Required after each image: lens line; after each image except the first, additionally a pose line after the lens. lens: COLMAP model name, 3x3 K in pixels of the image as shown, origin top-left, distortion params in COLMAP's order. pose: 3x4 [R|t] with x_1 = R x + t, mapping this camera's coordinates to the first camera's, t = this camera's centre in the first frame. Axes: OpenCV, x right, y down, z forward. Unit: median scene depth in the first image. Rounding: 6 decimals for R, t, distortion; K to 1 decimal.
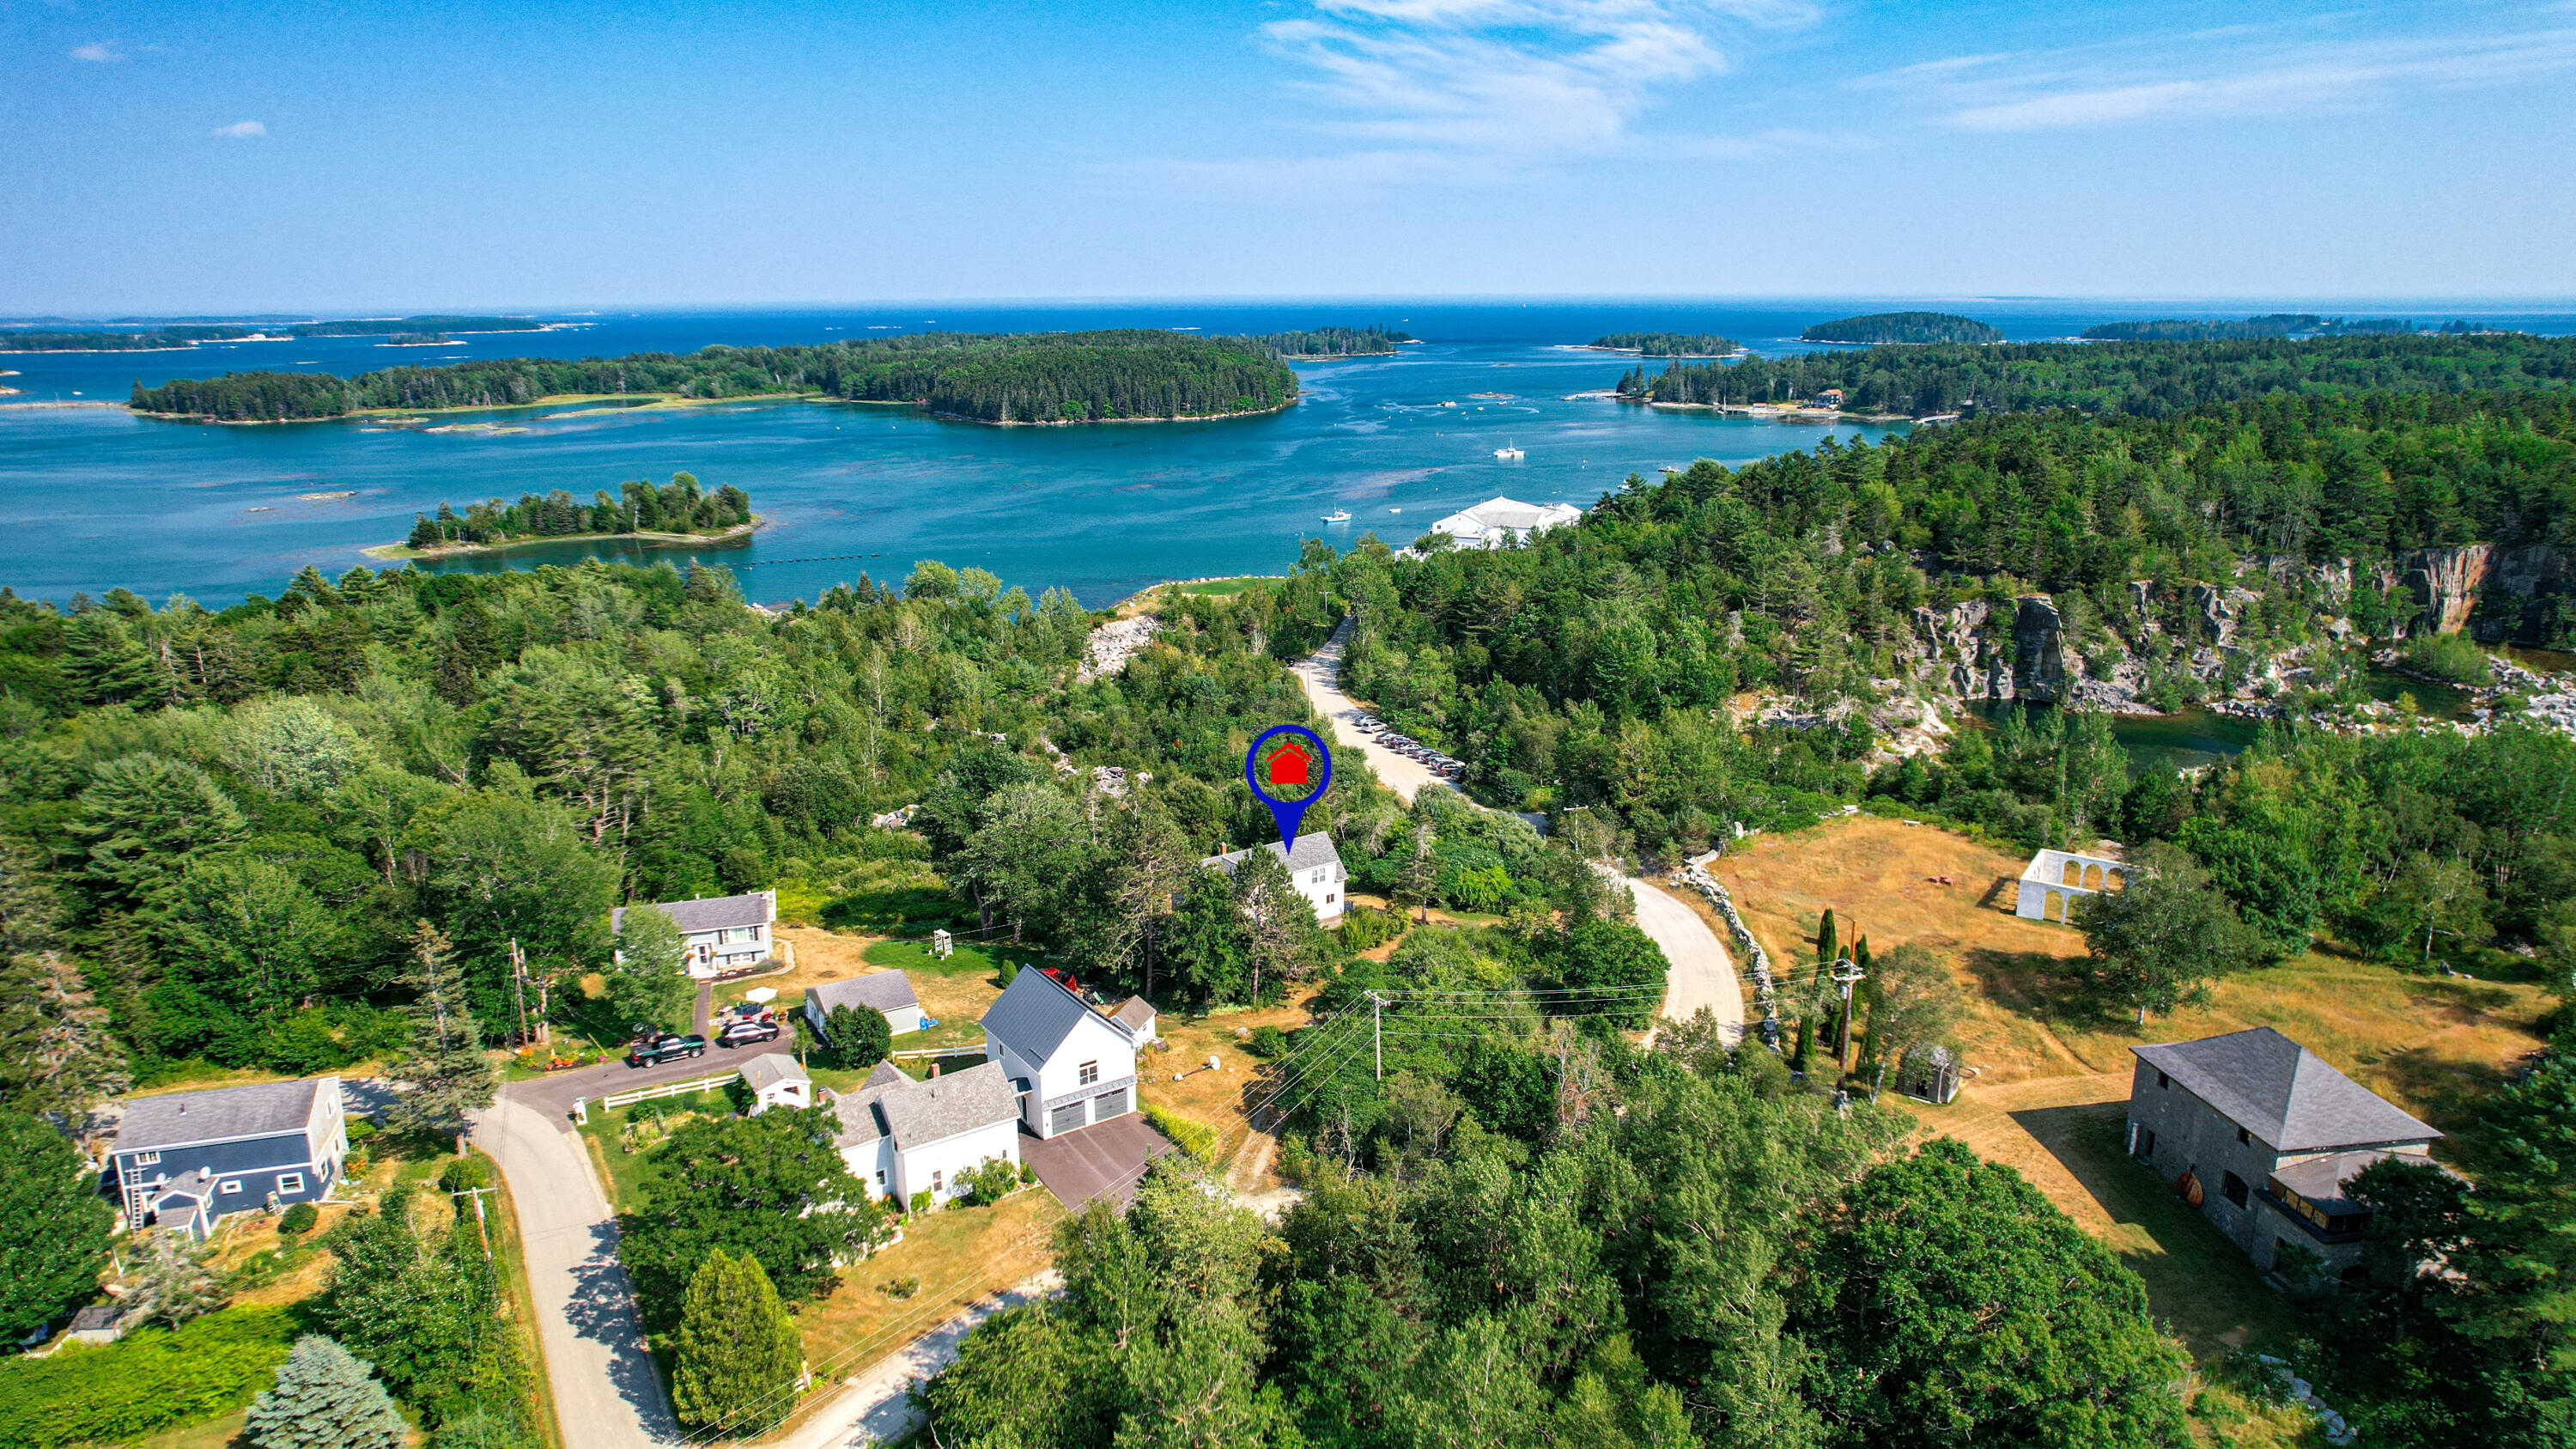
lens RADIAL K [[1647.3, 0, 1288.0], [0, 1647.3, 724.5], [0, 0, 1]] dist [-0.022498, 0.001061]
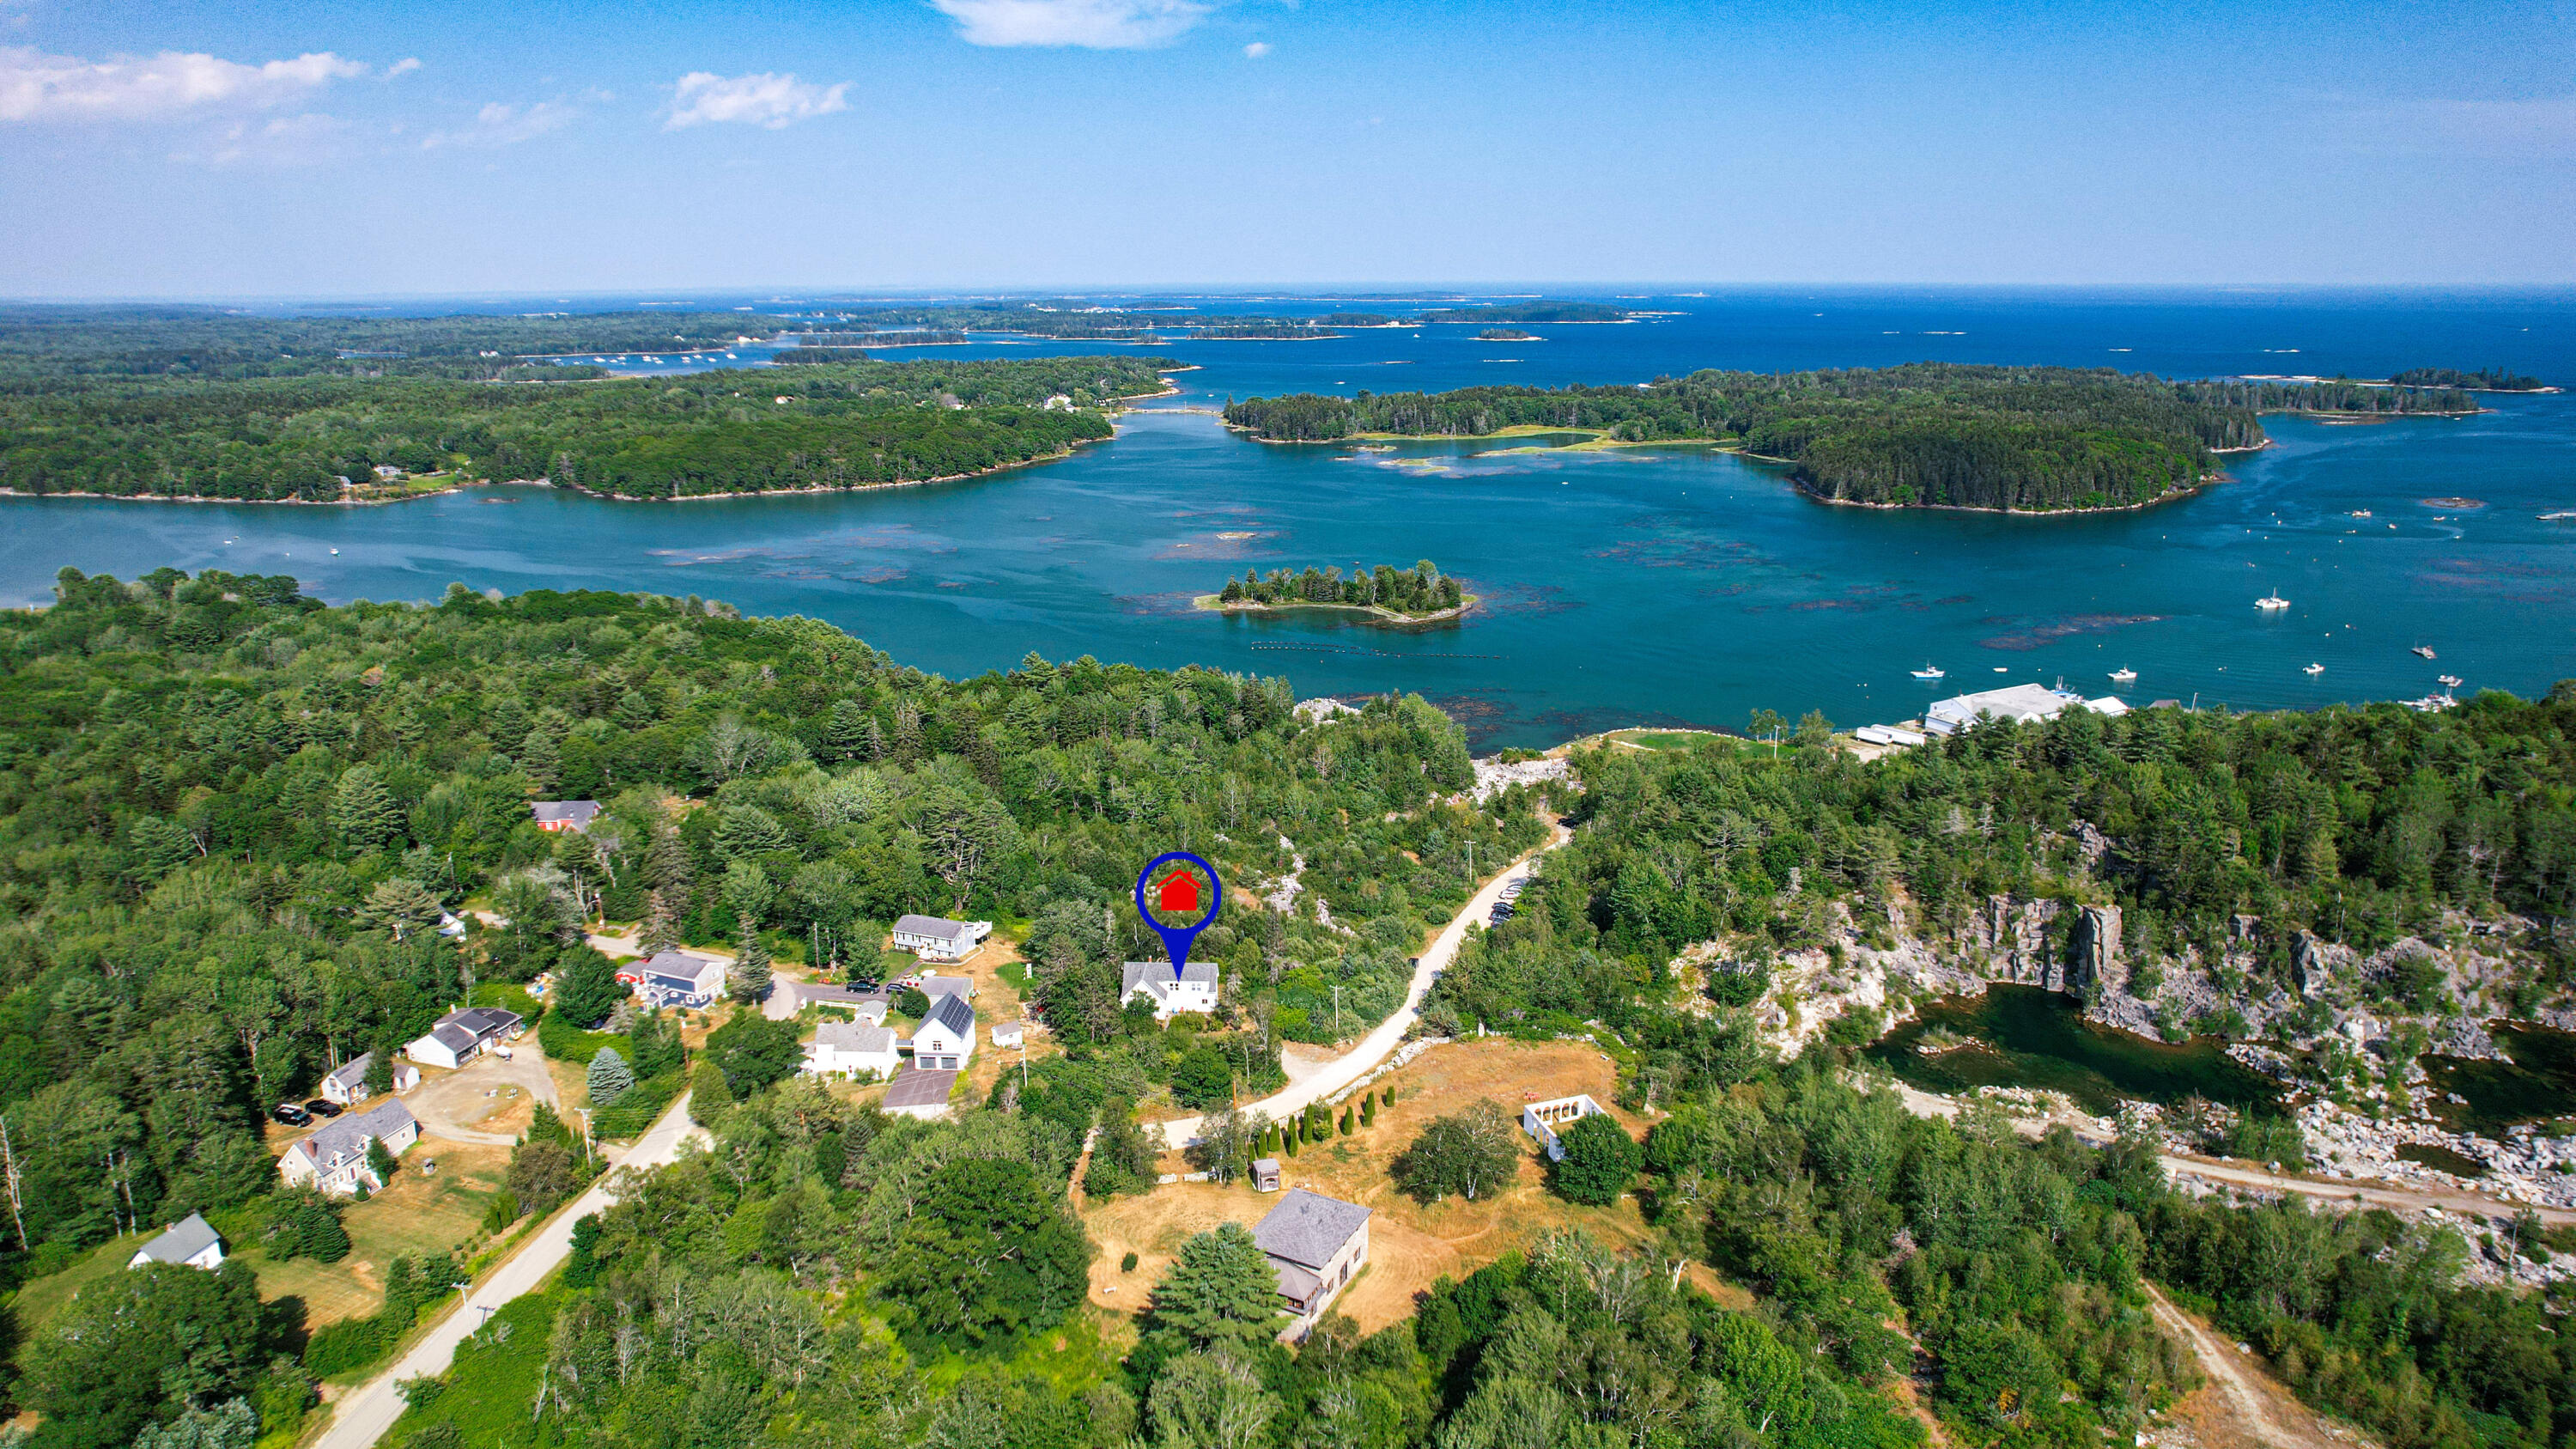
lens RADIAL K [[1647.3, 0, 1288.0], [0, 1647.3, 724.5], [0, 0, 1]] dist [-0.022498, 0.001061]
pose [[0.806305, 0.164501, -0.568165, 0.308657], [-0.158553, 0.985506, 0.060326, -0.090089], [0.569854, 0.041443, 0.820701, -0.119714]]
